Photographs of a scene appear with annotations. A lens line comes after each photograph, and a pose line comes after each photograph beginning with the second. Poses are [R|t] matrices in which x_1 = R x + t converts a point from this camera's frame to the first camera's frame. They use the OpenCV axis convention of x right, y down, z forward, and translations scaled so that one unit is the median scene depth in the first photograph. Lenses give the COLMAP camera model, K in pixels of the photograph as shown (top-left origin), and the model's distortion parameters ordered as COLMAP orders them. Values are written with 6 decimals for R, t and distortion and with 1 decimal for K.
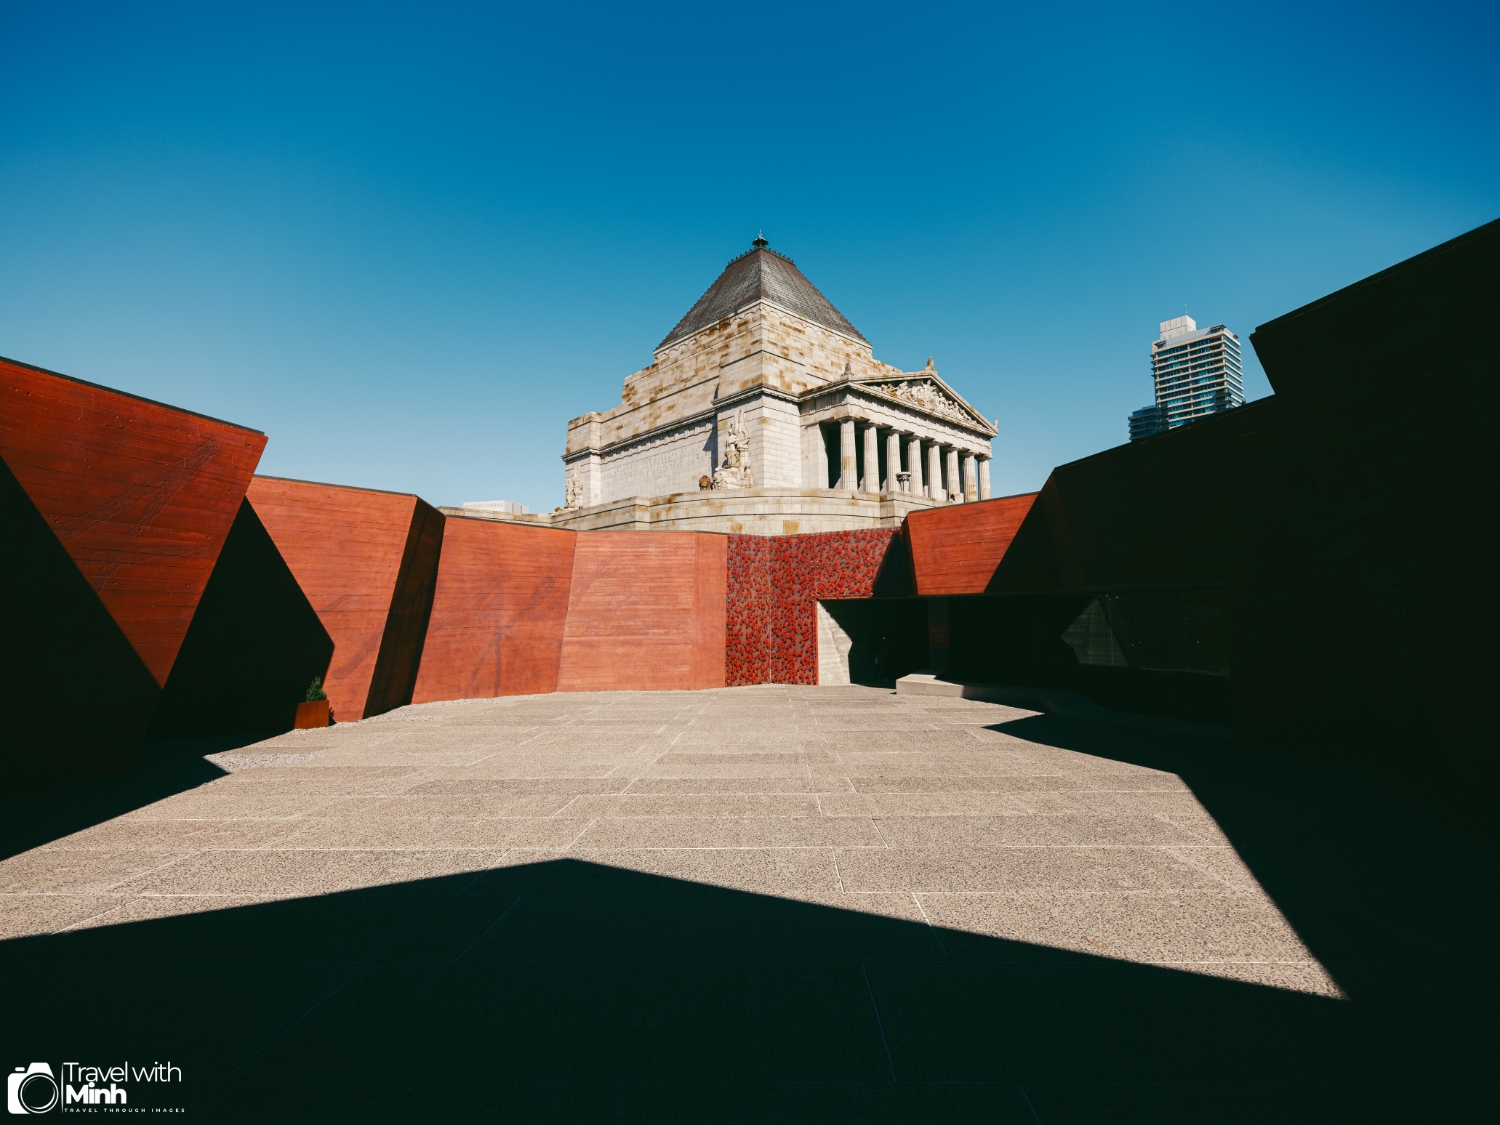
lens RADIAL K [[680.1, 0, 752.2], [0, 680.1, 568.7], [0, 0, 1]] dist [0.000519, 0.000160]
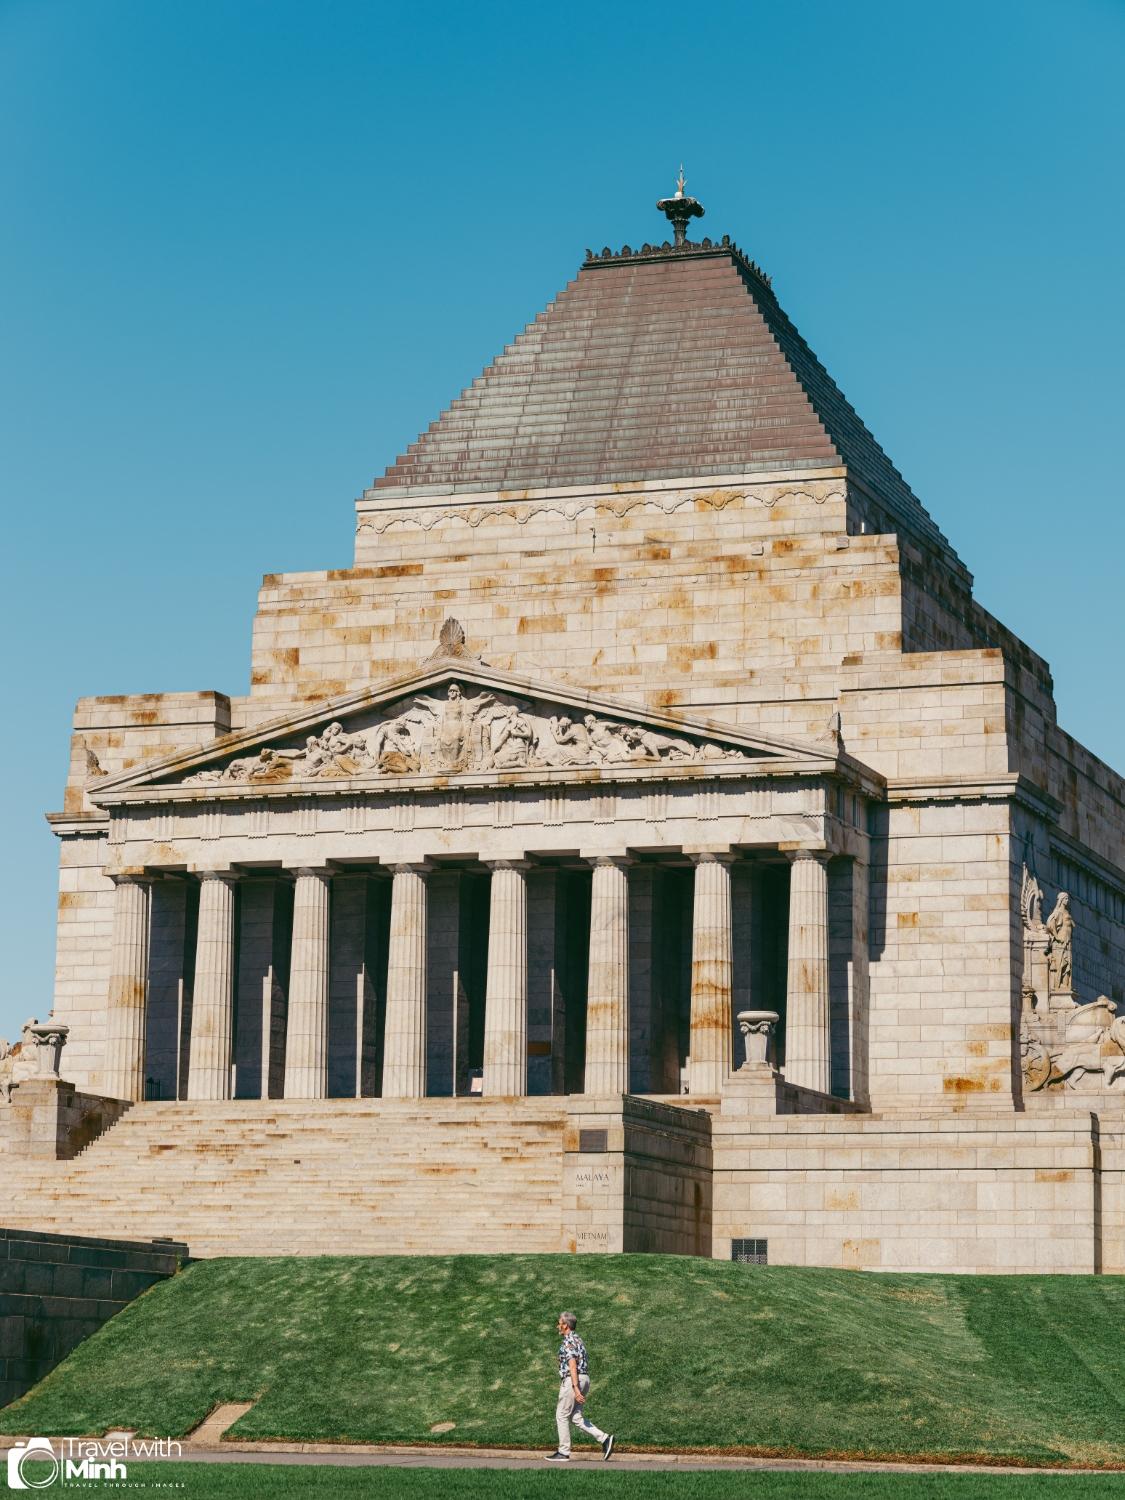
lens RADIAL K [[3719.3, 0, 471.7], [0, 3719.3, 749.7], [0, 0, 1]] dist [-0.033325, 0.162174]
pose [[0.426535, -0.131180, -0.894907, 1.926783], [0.030438, 0.990948, -0.130750, -0.004768], [0.903959, 0.028531, 0.426667, 0.227483]]
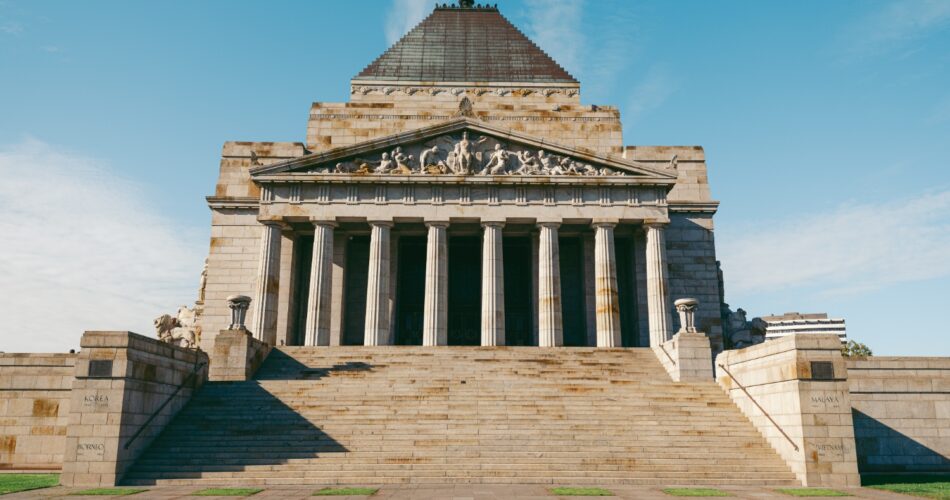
lens RADIAL K [[758.1, 0, 475.0], [0, 758.1, 250.0], [0, 0, 1]] dist [0.089377, -0.152165]
pose [[0.735572, -0.139684, -0.662889, 0.738799], [0.027332, 0.983834, -0.176985, -0.038577], [0.676895, 0.112067, 0.727499, 0.498890]]
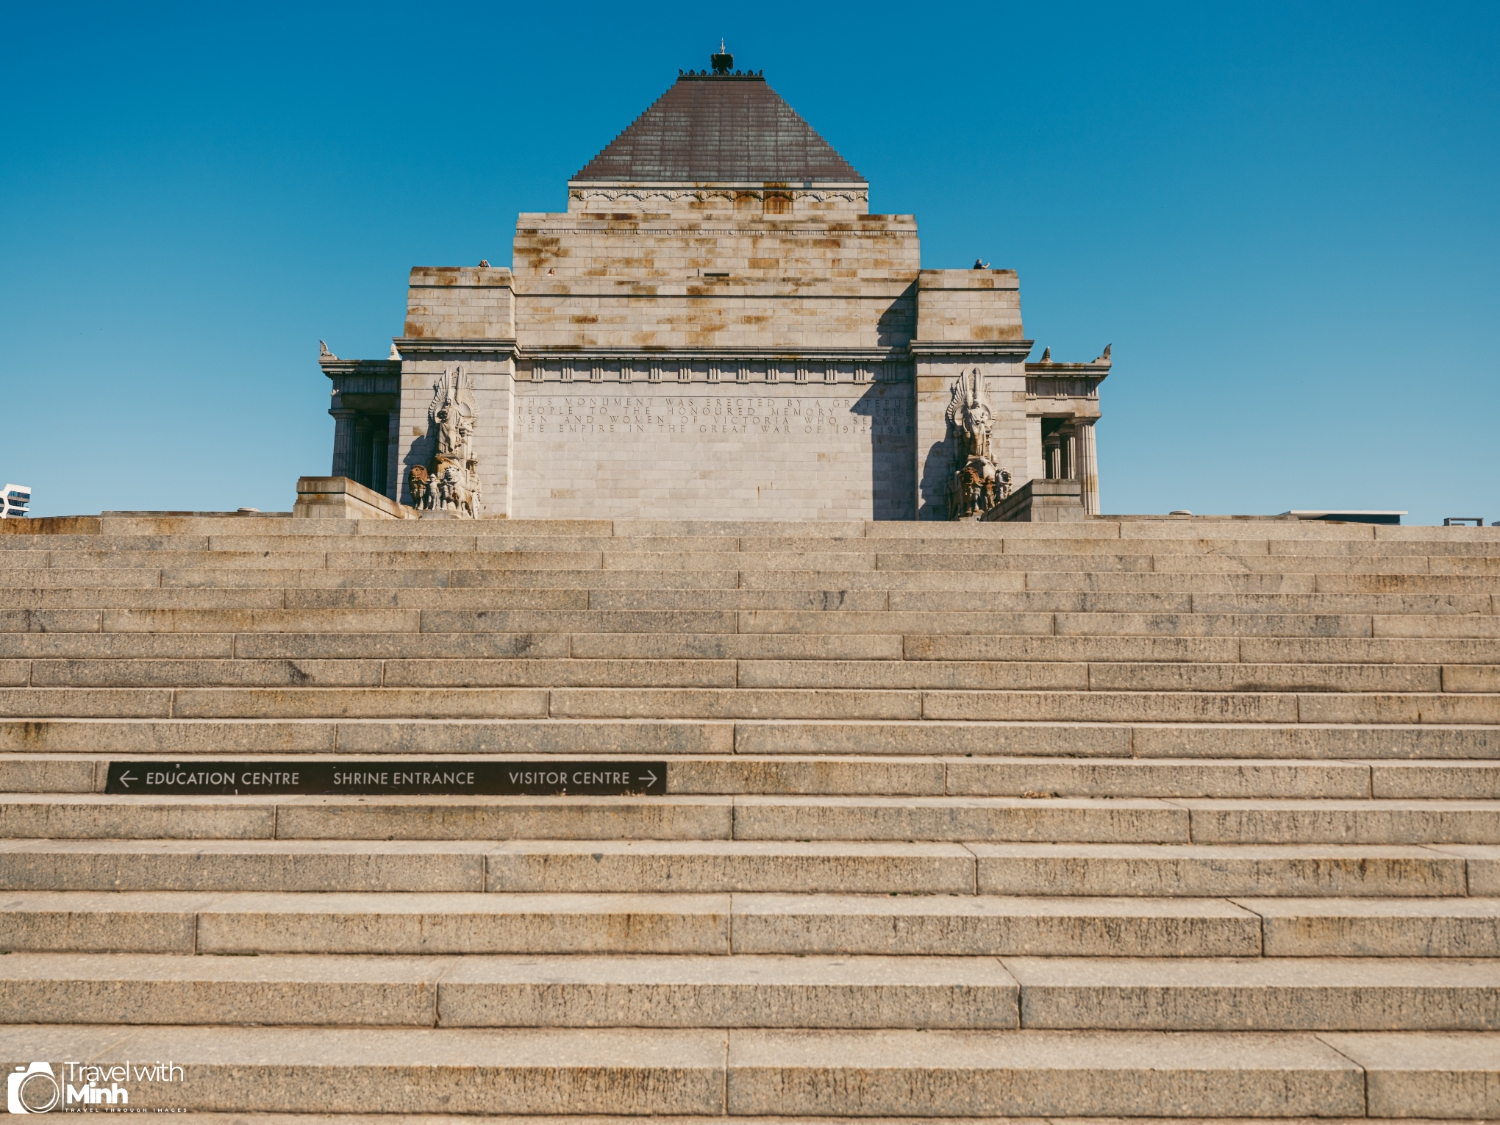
lens RADIAL K [[1148.4, 0, 750.0], [0, 1148.4, 562.5], [0, 0, 1]] dist [0.047266, -0.000205]
pose [[0.688166, 0.100496, 0.718560, -0.831856], [-0.061614, 0.994878, -0.080134, 0.037194], [-0.722933, 0.010872, 0.690833, 0.385635]]
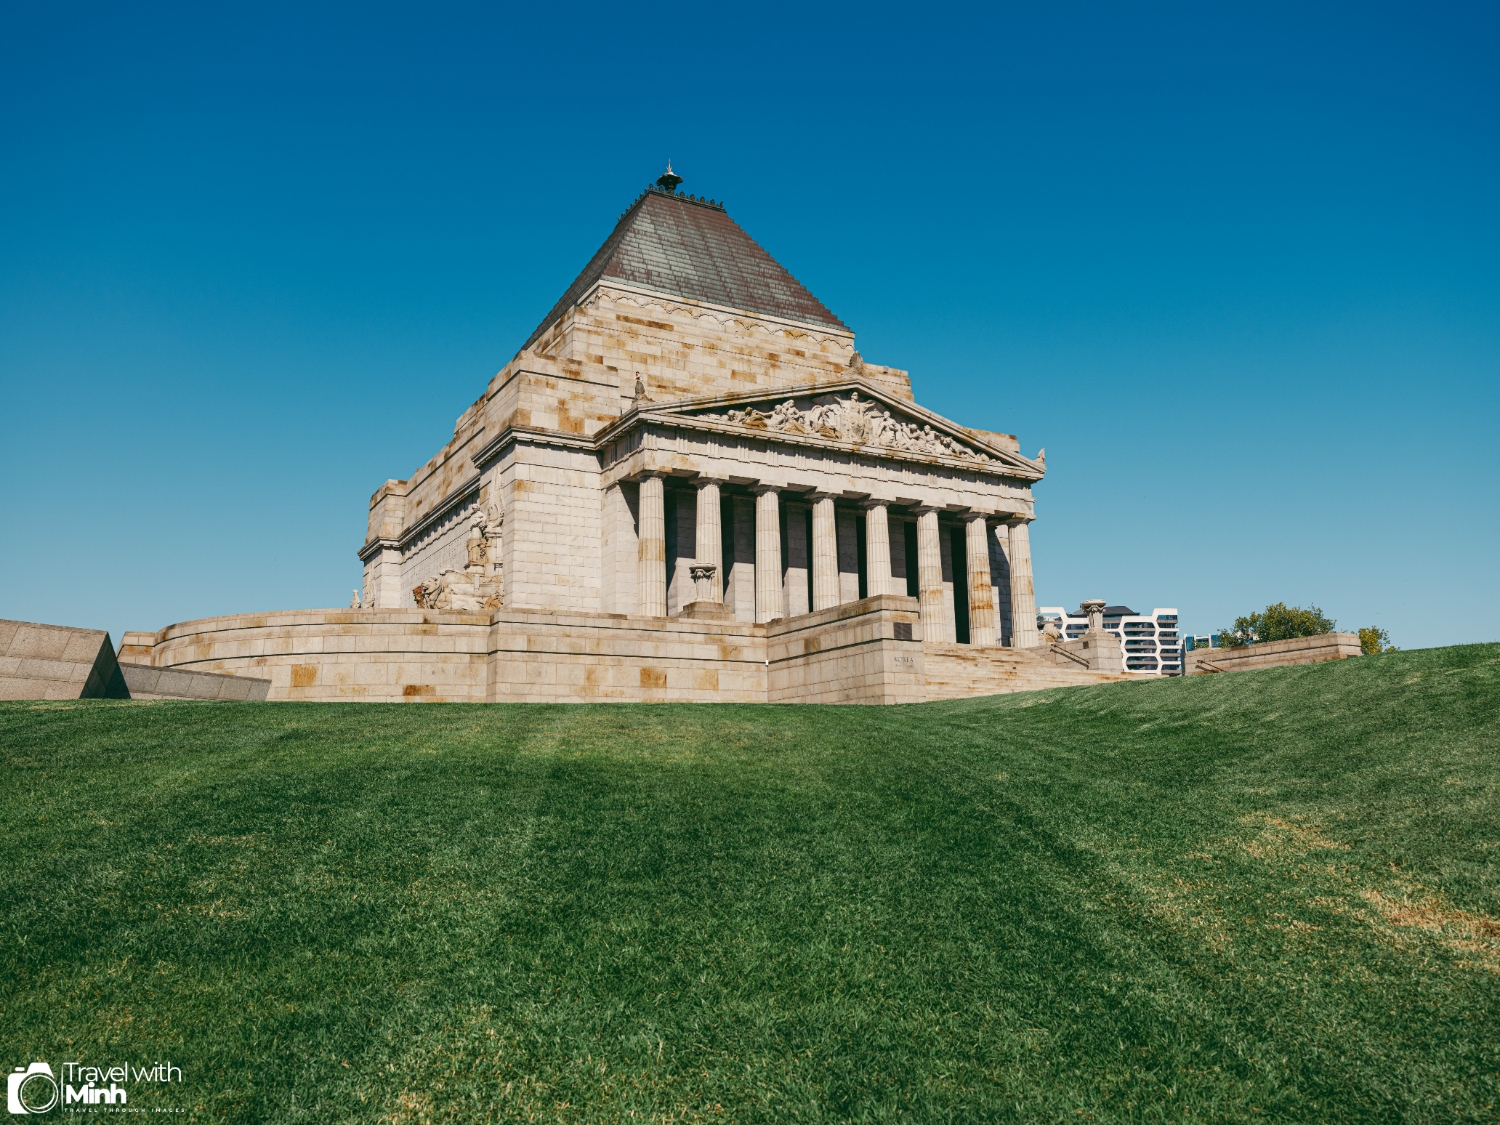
lens RADIAL K [[1221.9, 0, 750.0], [0, 1221.9, 562.5], [0, 0, 1]] dist [0.109060, -0.231361]
pose [[0.969892, -0.047486, -0.238860, 0.415712], [0.016269, 0.991249, -0.131002, -0.006784], [0.242990, 0.123172, 0.962177, 0.023450]]
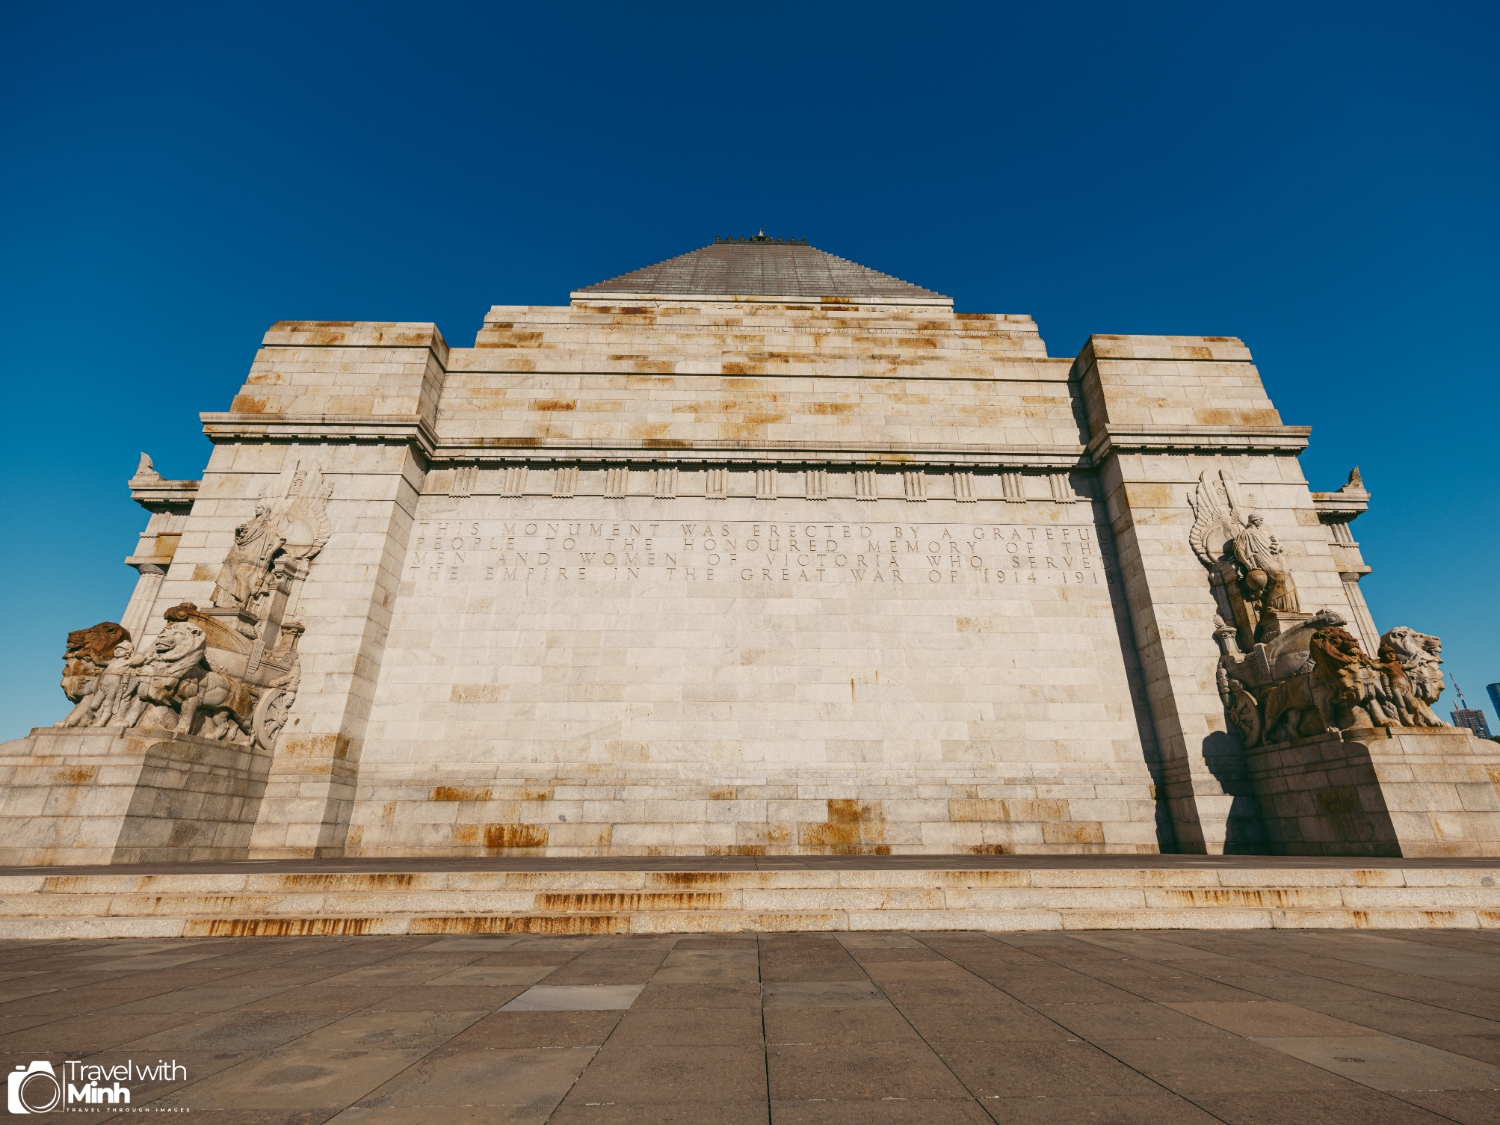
lens RADIAL K [[694.1, 0, 774.4], [0, 694.1, 547.6], [0, 0, 1]] dist [0.000544, 0.000768]
pose [[0.667102, 0.310267, 0.677281, -0.379746], [-0.054225, 0.926955, -0.371233, -0.043695], [-0.742990, 0.210925, 0.635198, 0.874436]]
